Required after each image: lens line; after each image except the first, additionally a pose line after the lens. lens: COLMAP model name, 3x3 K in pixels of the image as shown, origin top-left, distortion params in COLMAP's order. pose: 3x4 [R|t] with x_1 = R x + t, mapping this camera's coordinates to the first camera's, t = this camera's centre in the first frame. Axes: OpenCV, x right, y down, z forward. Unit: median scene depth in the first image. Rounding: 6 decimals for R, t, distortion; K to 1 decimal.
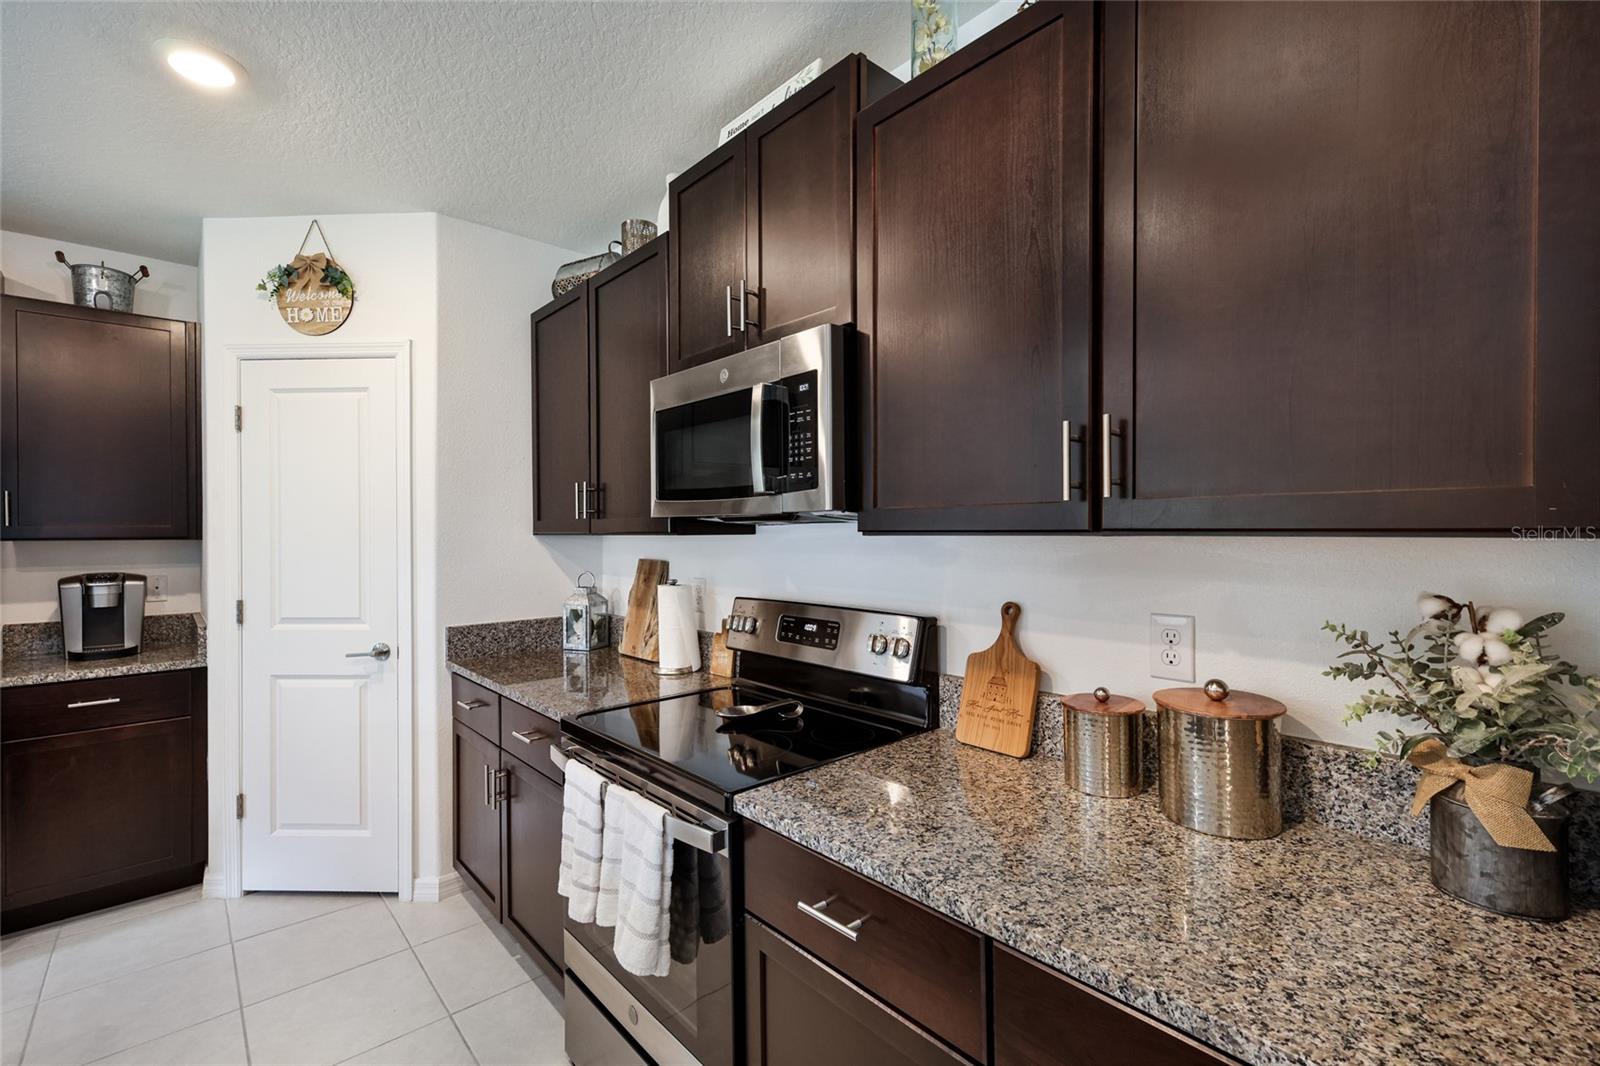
lens RADIAL K [[697.2, 0, 816.4], [0, 697.2, 533.0], [0, 0, 1]] dist [0.002710, 0.001032]
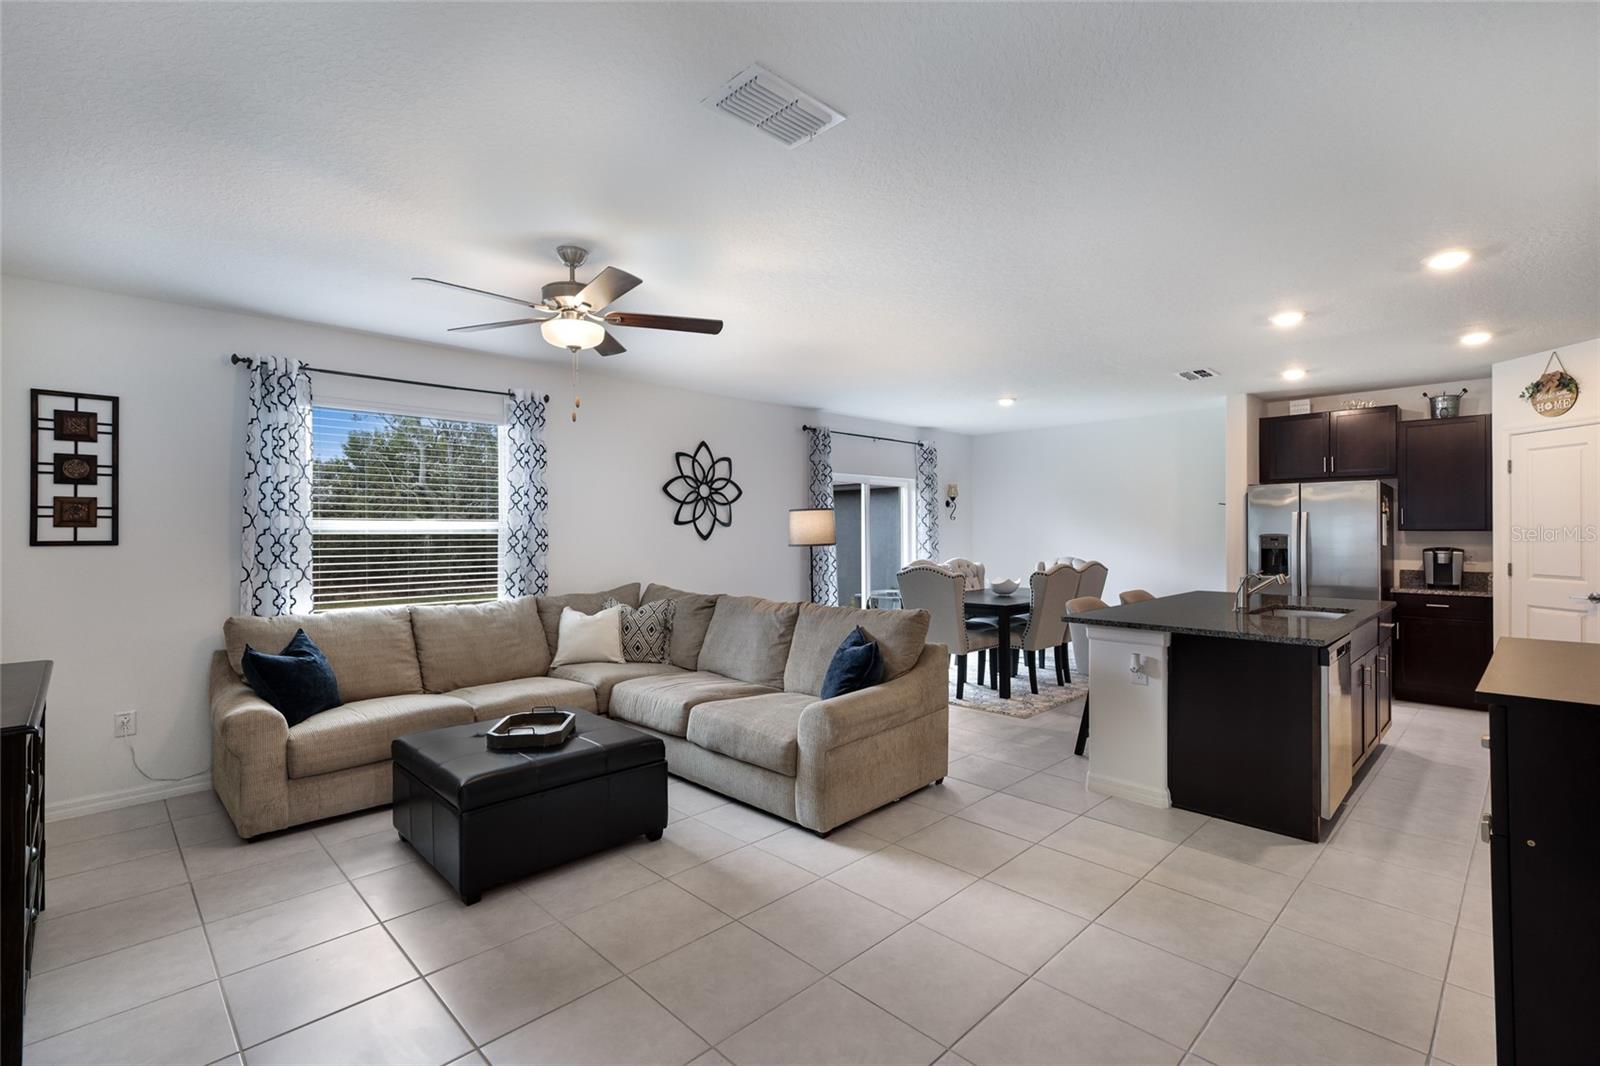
lens RADIAL K [[714.2, 0, 798.2], [0, 714.2, 527.8], [0, 0, 1]] dist [0.008442, -0.000103]
pose [[0.029552, 0.001170, -0.999563, 1.193941], [-0.004424, 0.999990, 0.001040, 0.008769], [0.999553, 0.004391, 0.029557, -1.100084]]
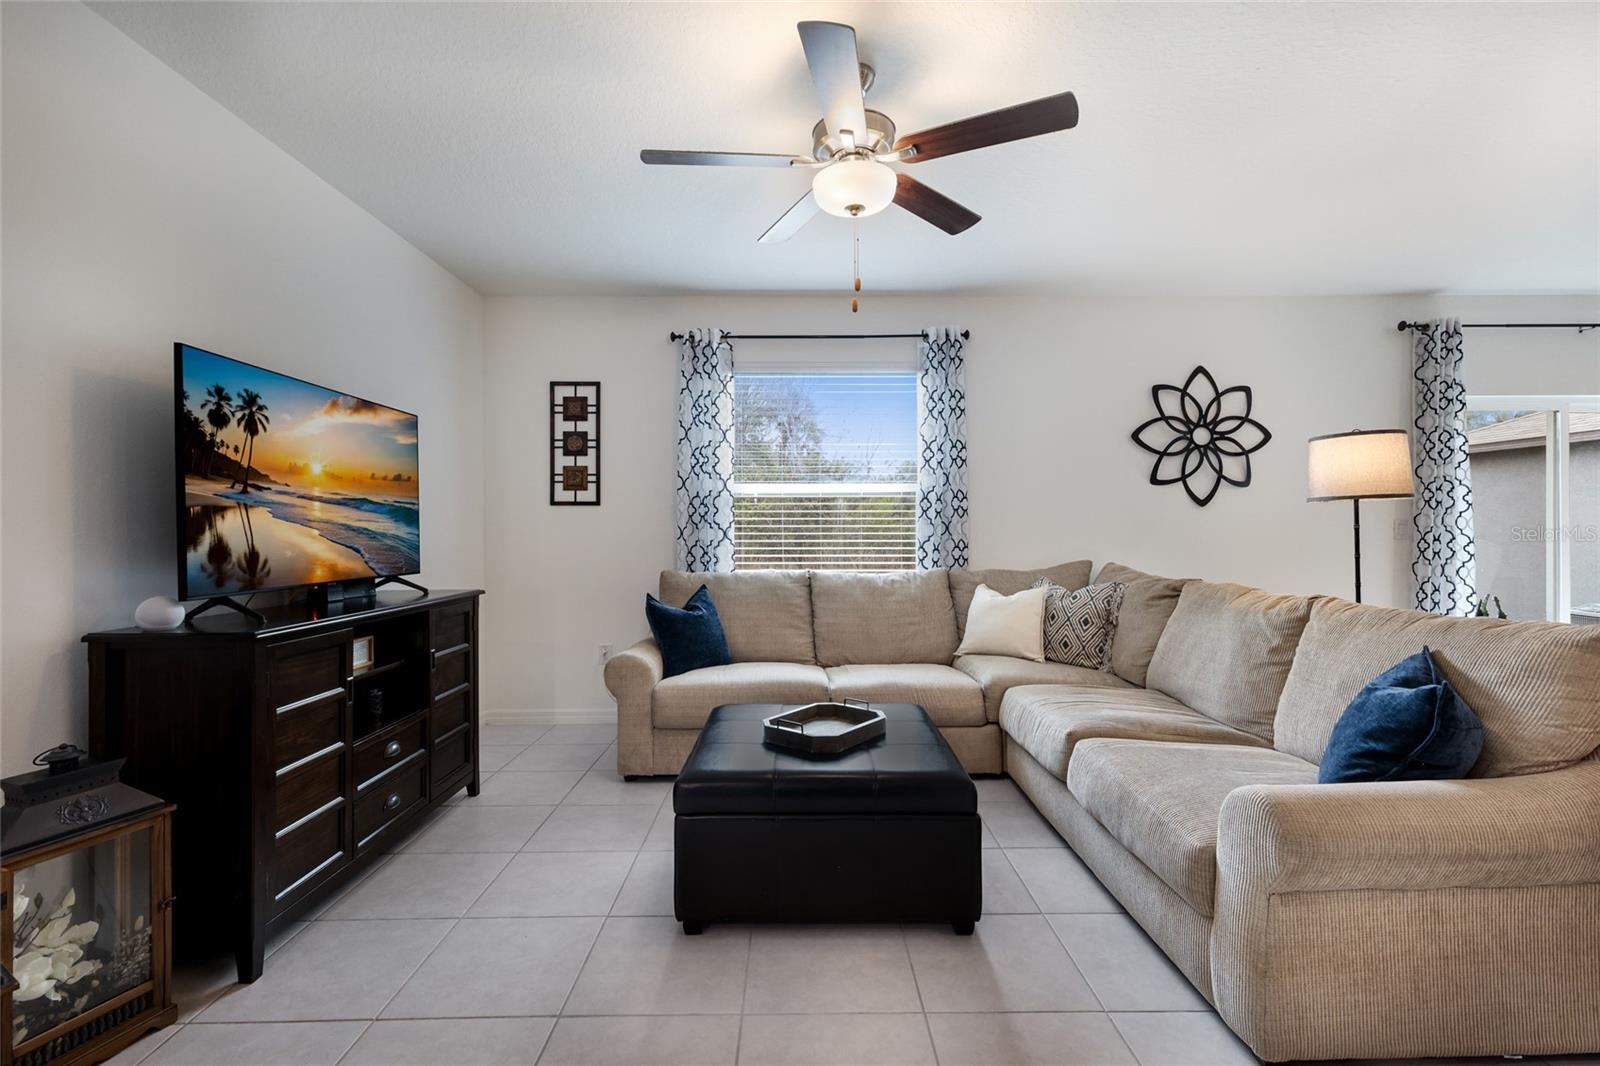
lens RADIAL K [[714.2, 0, 800.8], [0, 714.2, 525.8], [0, 0, 1]] dist [0.008442, -0.000103]
pose [[-0.669633, 0.007876, -0.742651, 0.625058], [0.001100, 0.999953, 0.009613, 0.090571], [0.742692, 0.005621, -0.669610, -0.893304]]
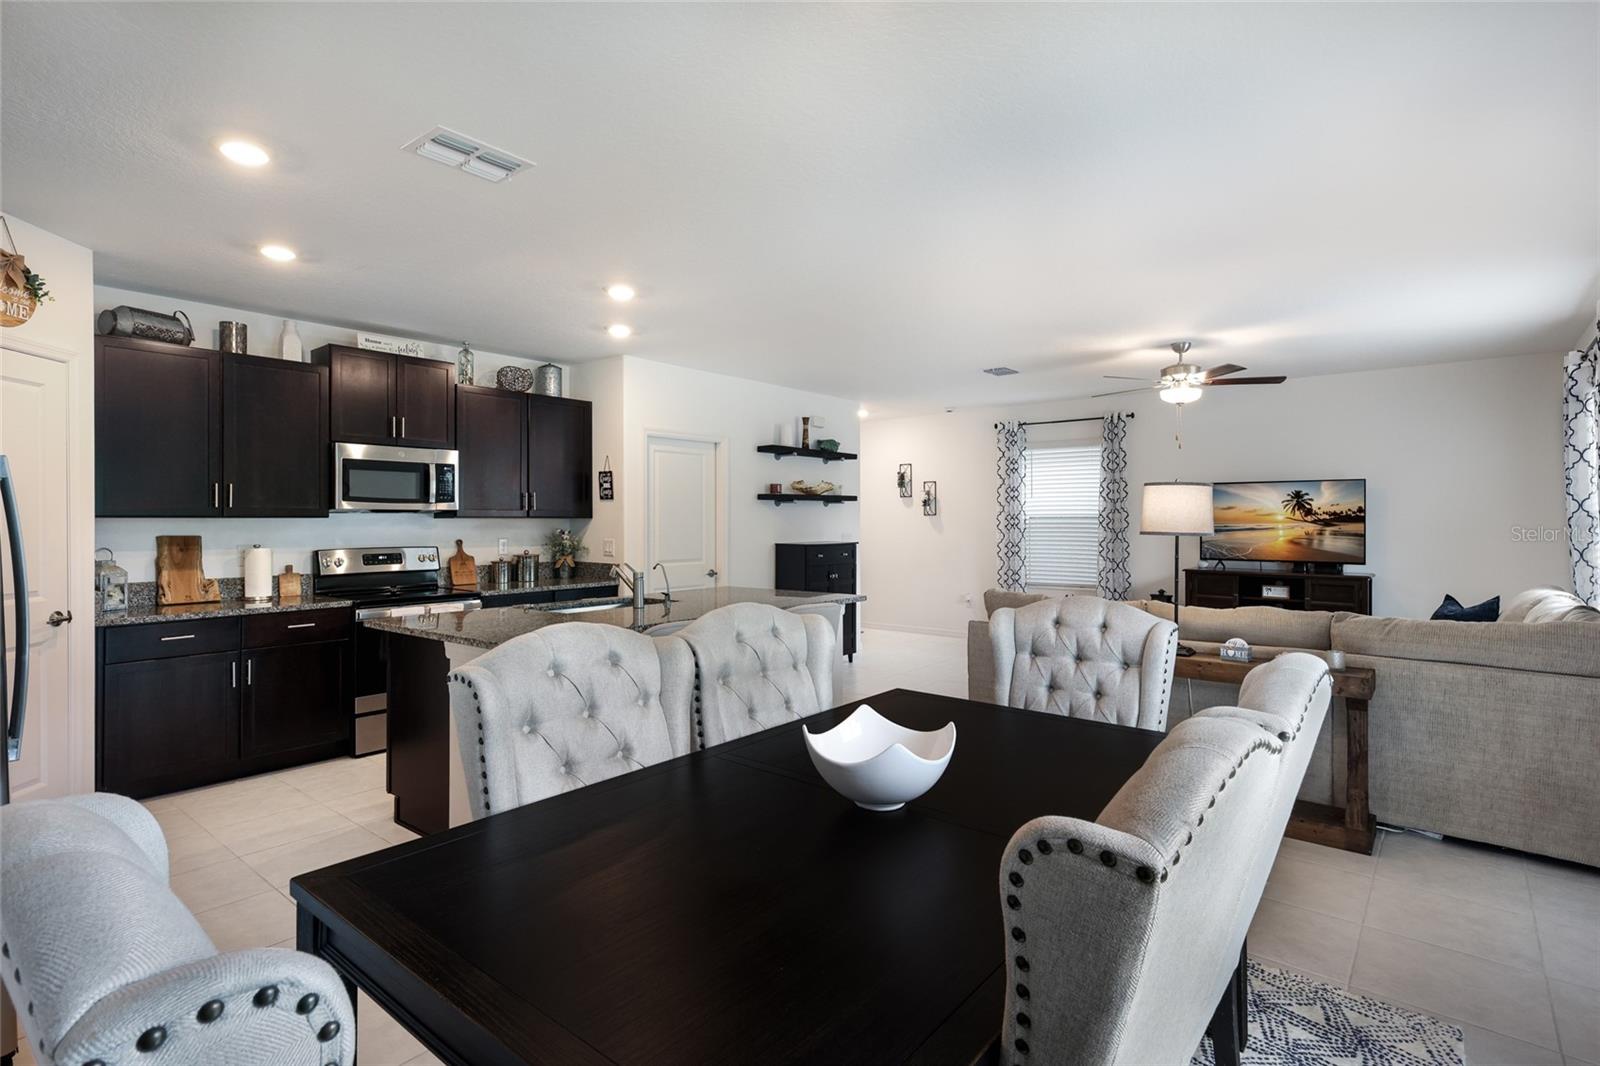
lens RADIAL K [[778.3, 0, 804.2], [0, 778.3, 522.2], [0, 0, 1]] dist [0.007420, -0.000026]
pose [[-0.144764, 0.006142, 0.989447, -2.278453], [0.011349, 0.999925, -0.004547, 0.036204], [-0.989401, 0.010571, -0.144823, -0.022941]]
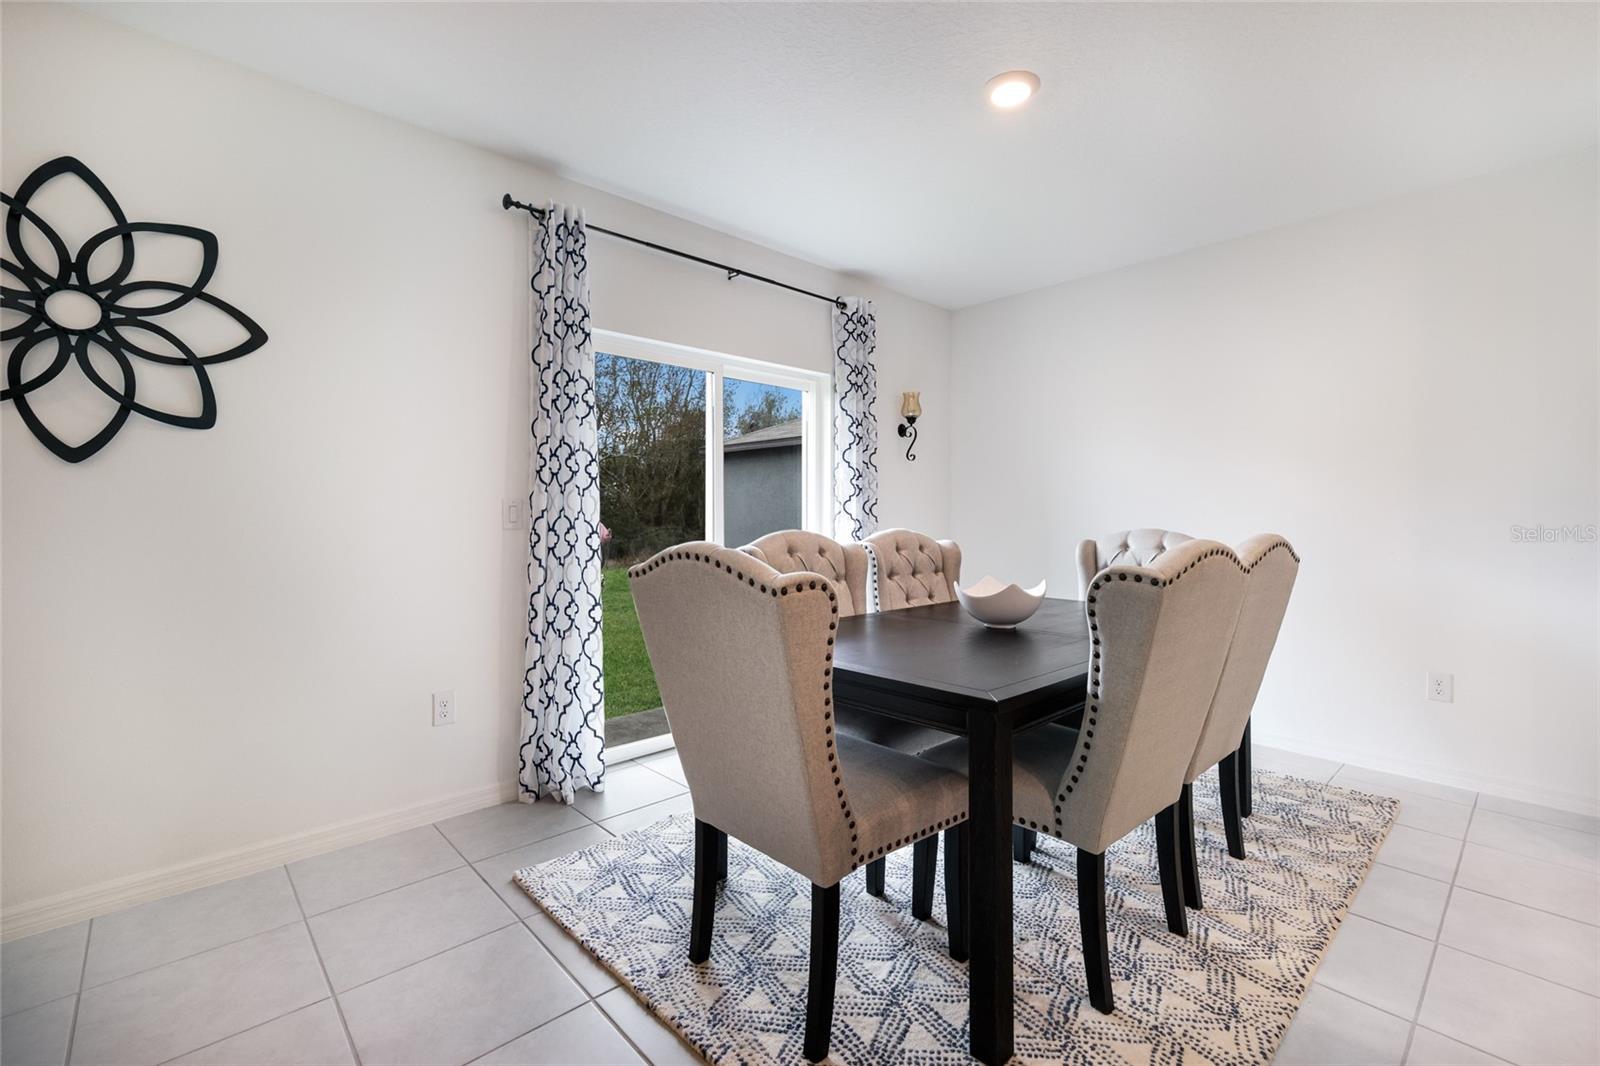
lens RADIAL K [[697.2, 0, 801.2], [0, 697.2, 521.8], [0, 0, 1]] dist [0.002710, 0.001032]
pose [[0.010003, 0.015021, -0.999837, -0.612598], [-0.008529, 0.999852, 0.014936, 0.110399], [0.999914, 0.008379, 0.010130, -0.498809]]
